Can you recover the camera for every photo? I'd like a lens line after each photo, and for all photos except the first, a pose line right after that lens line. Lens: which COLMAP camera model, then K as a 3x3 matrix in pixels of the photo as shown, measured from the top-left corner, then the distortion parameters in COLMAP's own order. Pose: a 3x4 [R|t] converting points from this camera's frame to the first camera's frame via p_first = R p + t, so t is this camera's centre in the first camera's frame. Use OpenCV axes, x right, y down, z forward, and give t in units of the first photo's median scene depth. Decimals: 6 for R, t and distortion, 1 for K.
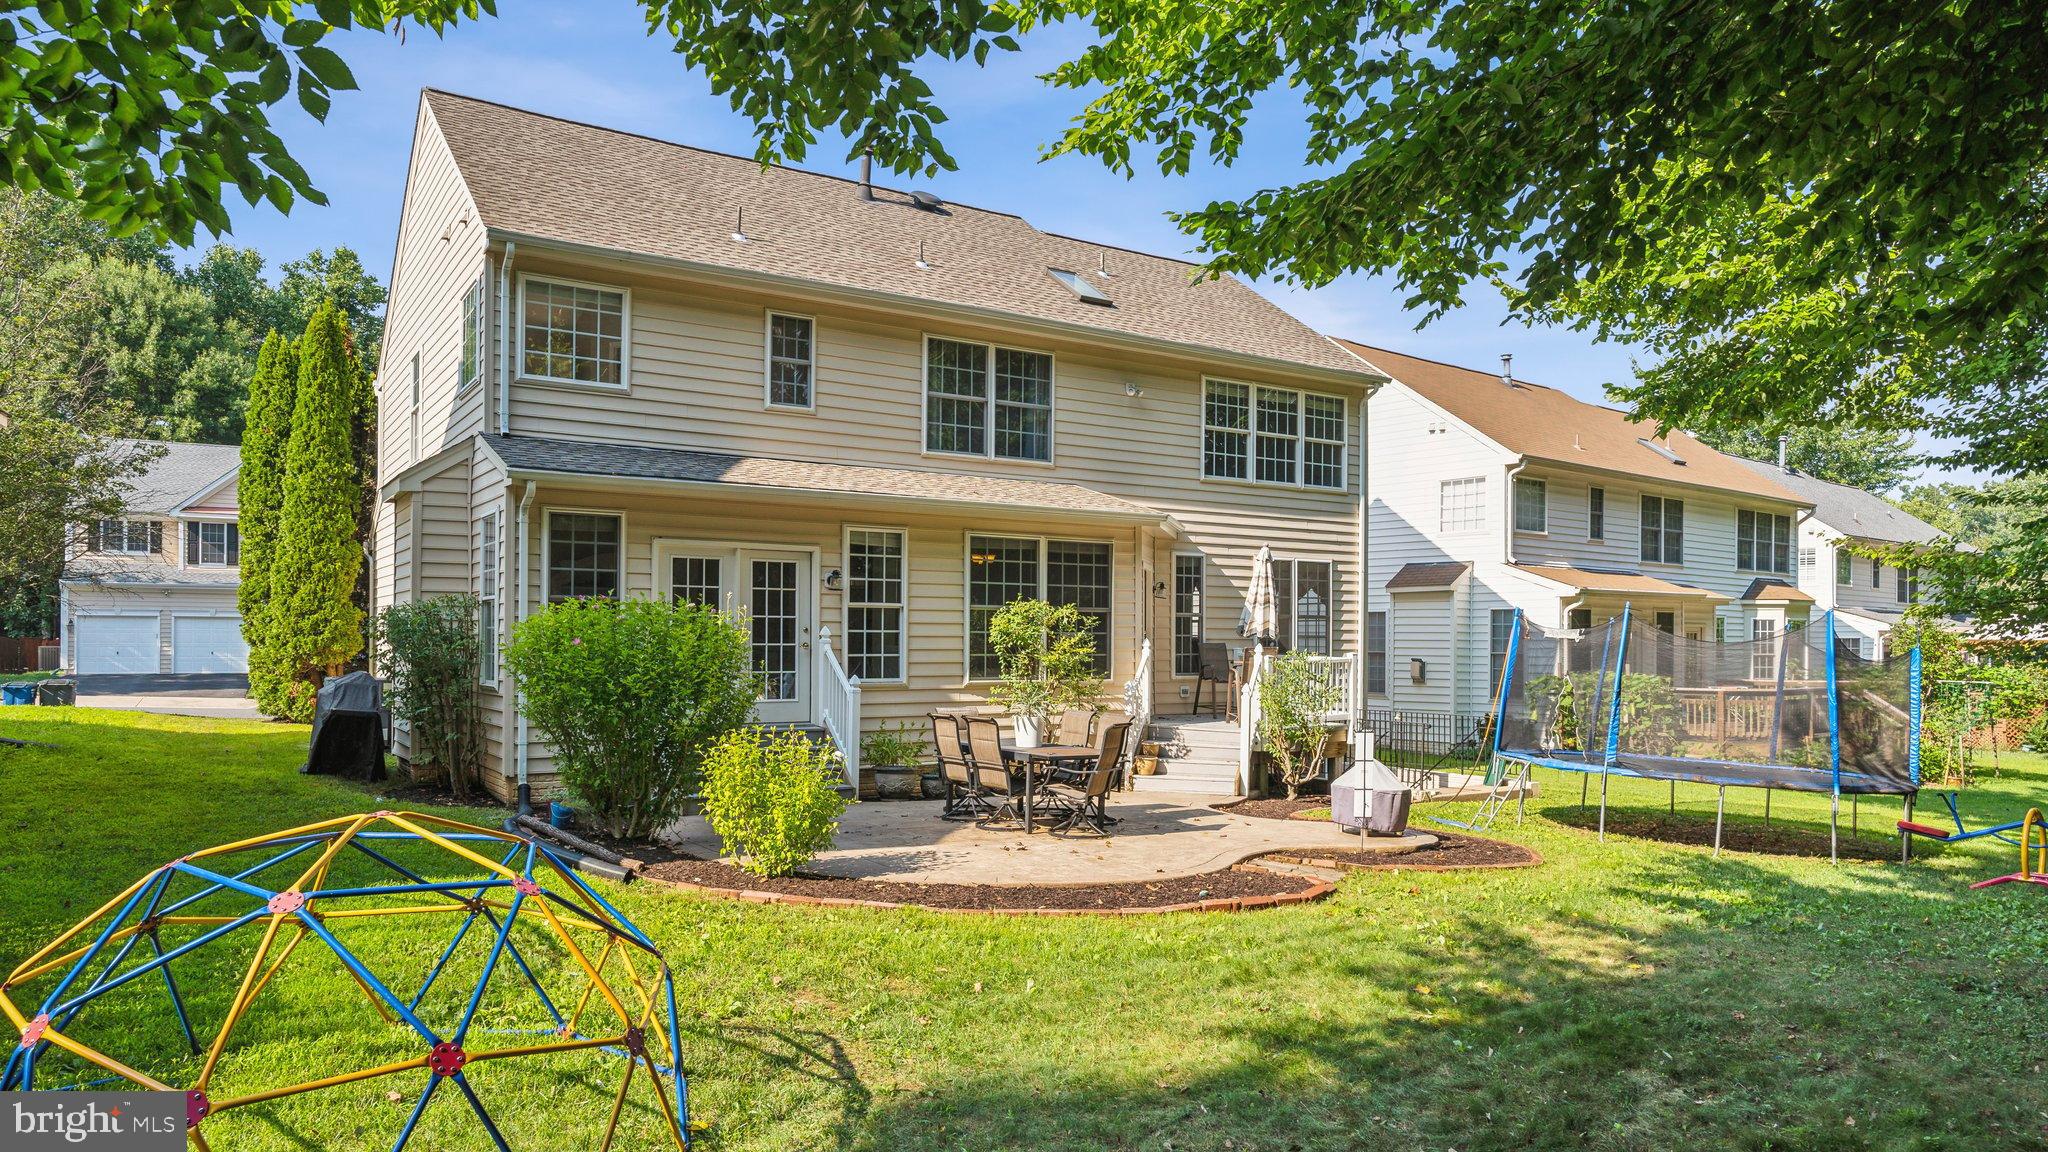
lens RADIAL K [[1260.1, 0, 1016.8], [0, 1260.1, 594.7], [0, 0, 1]] dist [-0.002022, 0.001358]
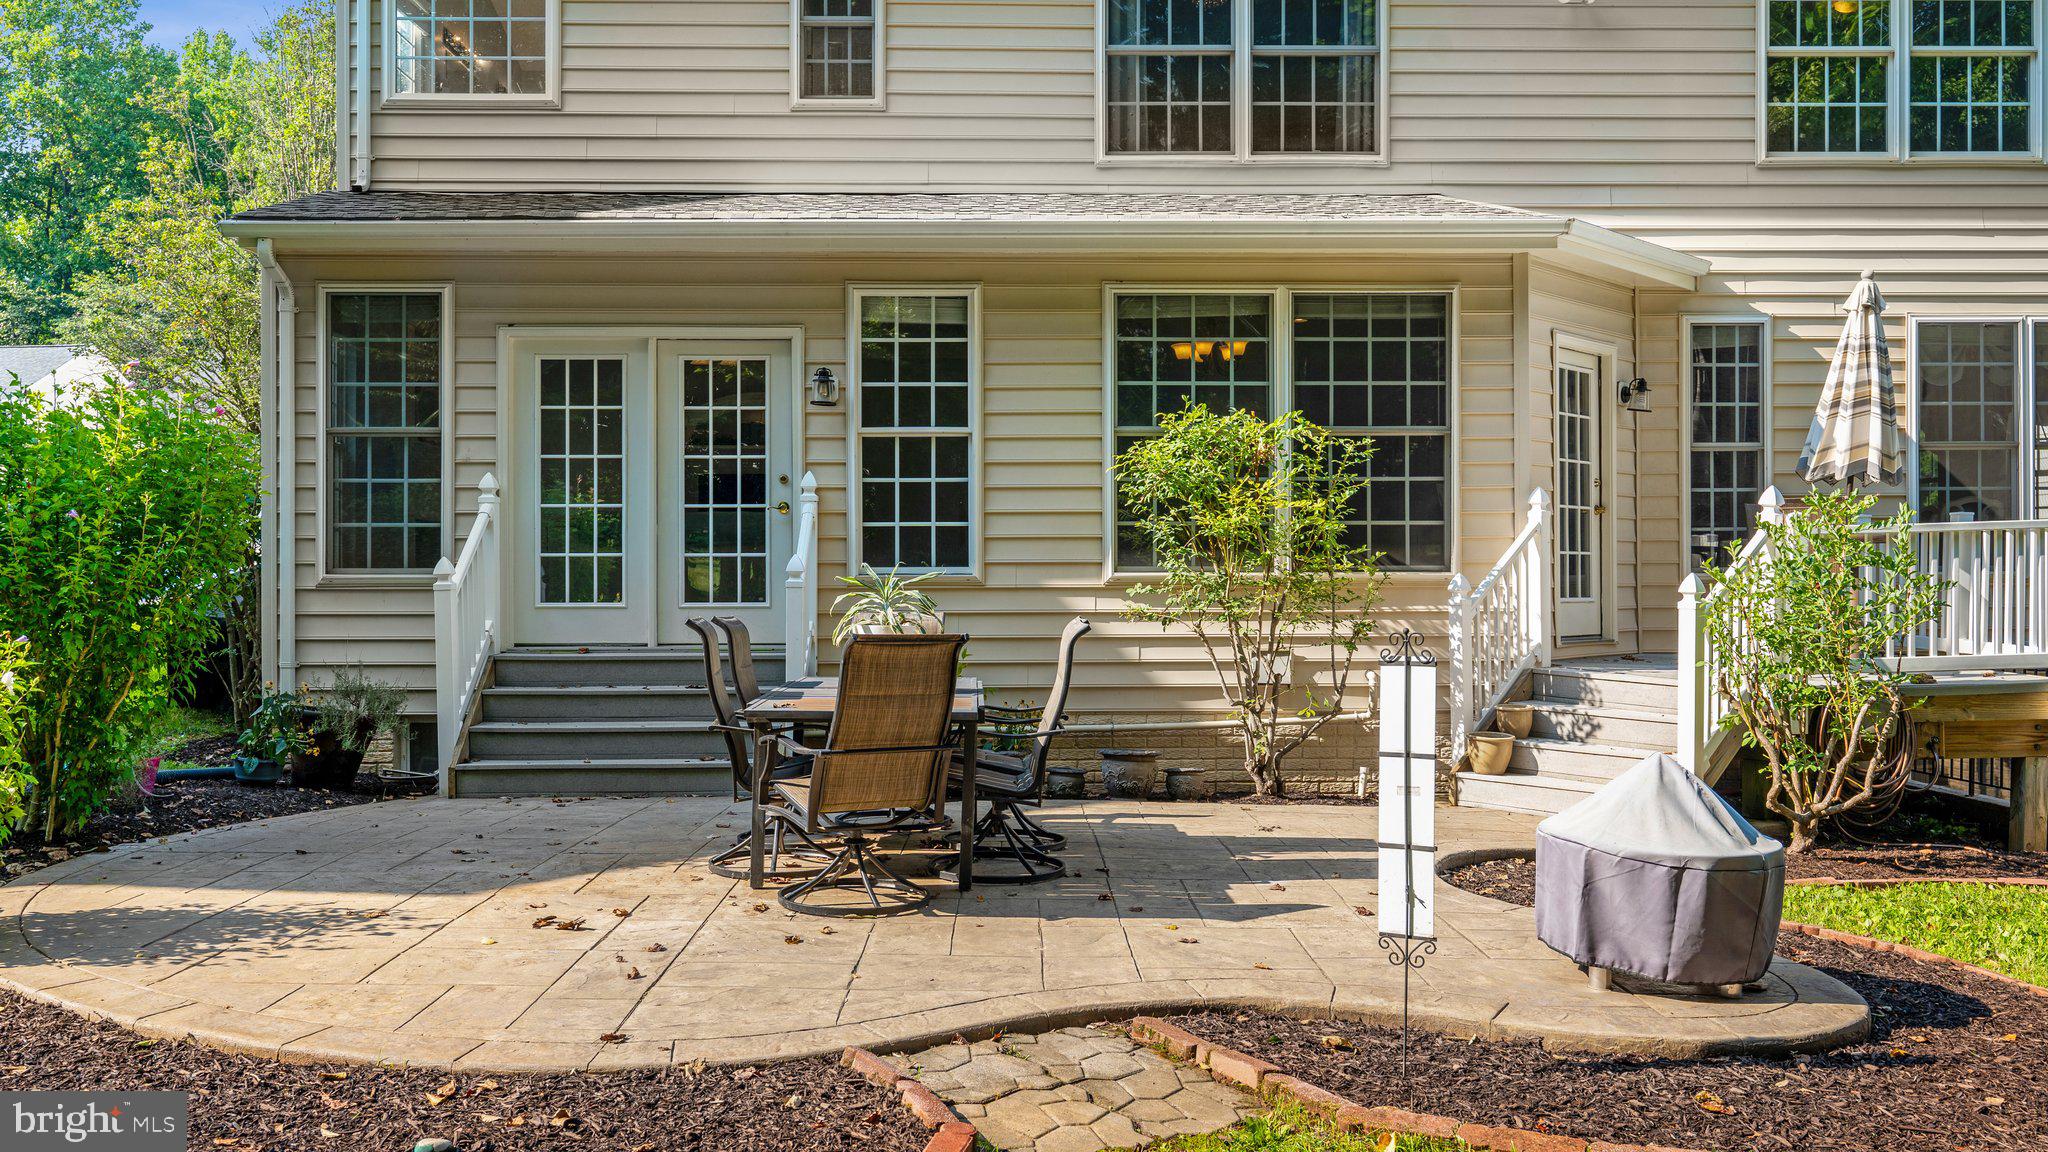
lens RADIAL K [[1598.0, 0, 1034.0], [0, 1598.0, 562.9], [0, 0, 1]] dist [-0.003186, -0.003534]
pose [[0.857615, -0.012699, -0.514135, 0.264992], [0.026661, 0.999449, 0.019786, 0.048867], [0.513600, -0.030676, 0.857481, 0.408358]]
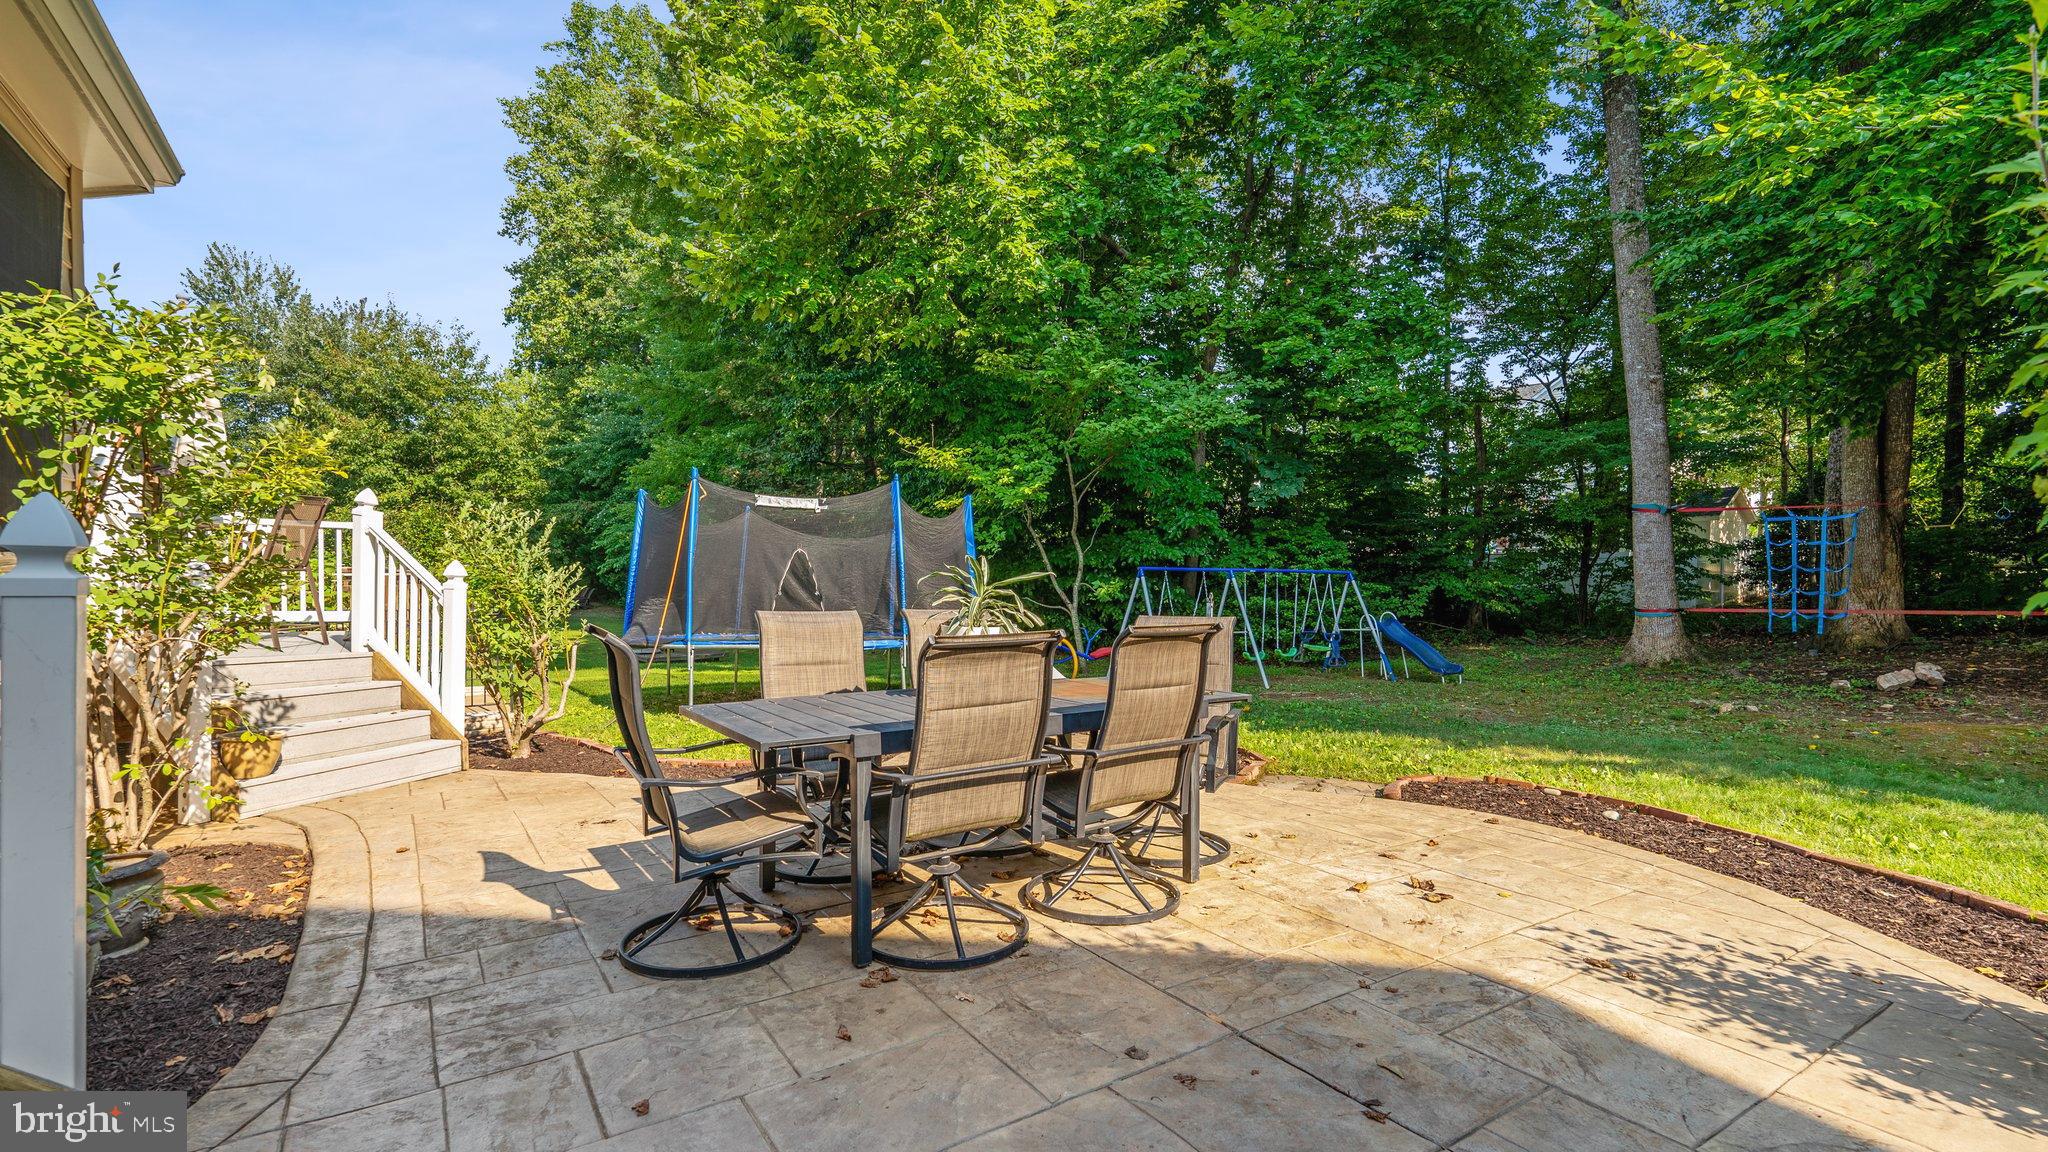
lens RADIAL K [[948.1, 0, 1015.0], [0, 948.1, 575.9], [0, 0, 1]] dist [0.001446, -0.000299]
pose [[-0.027139, -0.015489, 0.999512, -0.223533], [-0.052439, 0.998525, 0.014050, 0.057542], [-0.998255, -0.052032, -0.027911, 0.757610]]
